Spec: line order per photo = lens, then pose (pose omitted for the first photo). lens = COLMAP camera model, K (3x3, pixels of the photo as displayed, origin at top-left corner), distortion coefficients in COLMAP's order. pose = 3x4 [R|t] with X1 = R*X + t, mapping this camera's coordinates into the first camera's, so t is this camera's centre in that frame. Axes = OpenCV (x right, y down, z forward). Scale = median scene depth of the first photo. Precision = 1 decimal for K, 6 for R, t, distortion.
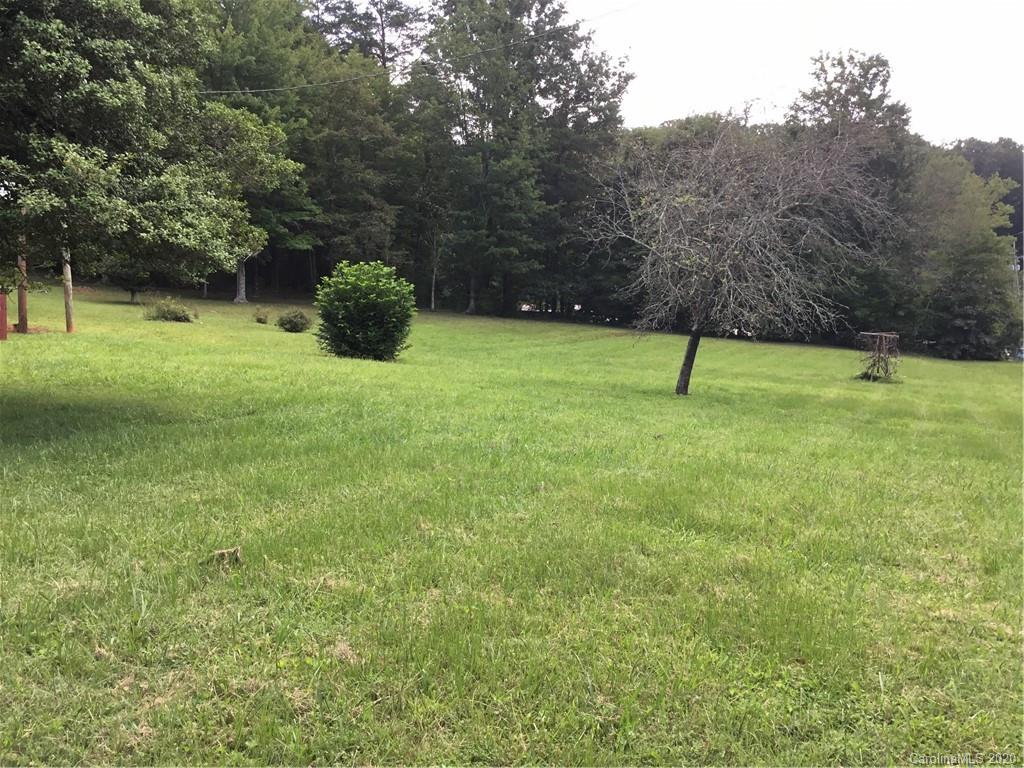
lens RADIAL K [[911.7, 0, 512.0], [0, 911.7, 384.0], [0, 0, 1]] dist [0.132282, -0.223817]
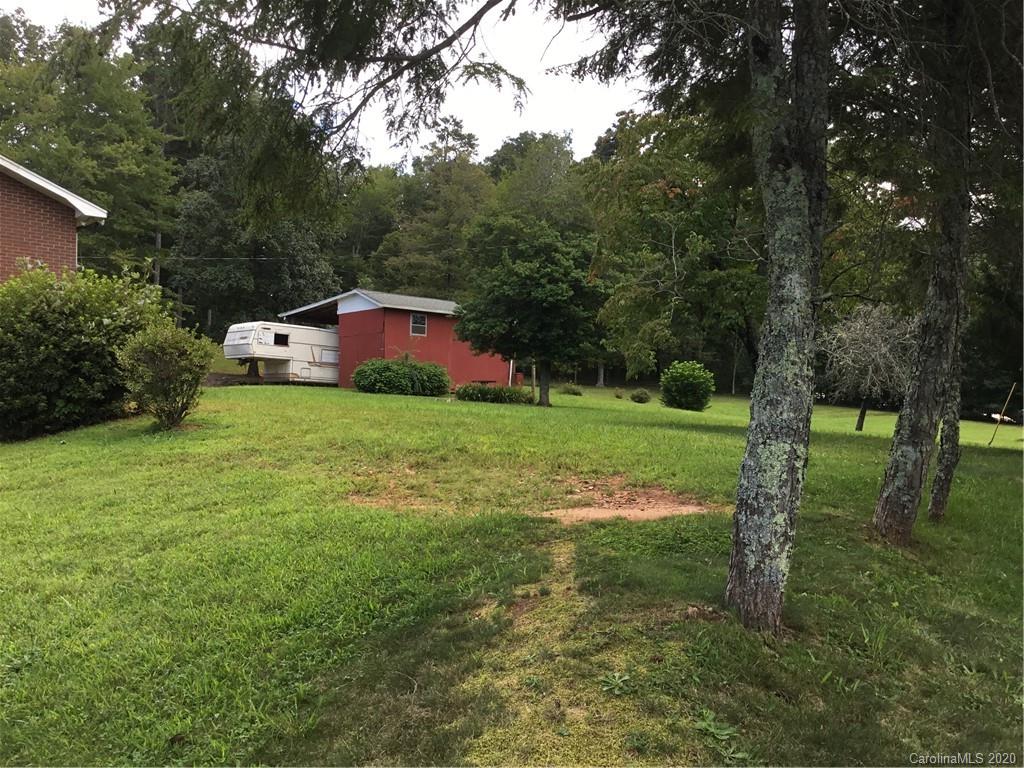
lens RADIAL K [[911.7, 0, 512.0], [0, 911.7, 384.0], [0, 0, 1]] dist [0.132282, -0.223817]
pose [[0.943591, 0.012202, -0.330889, 0.116470], [-0.046216, 0.994392, -0.095125, 0.103026], [0.327873, 0.105051, 0.938863, -0.833540]]
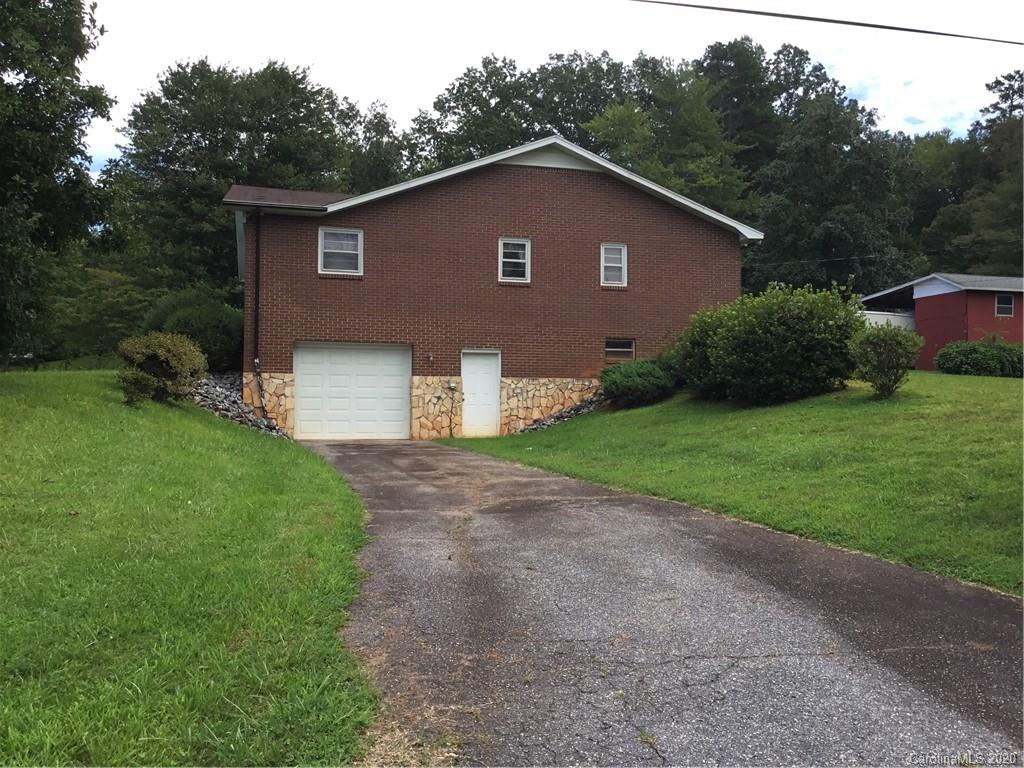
lens RADIAL K [[911.7, 0, 512.0], [0, 911.7, 384.0], [0, 0, 1]] dist [0.132282, -0.223817]
pose [[0.631066, 0.016697, -0.775550, 0.150935], [-0.079104, 0.995942, -0.042926, 0.139799], [0.771685, 0.088438, 0.629826, -1.174612]]
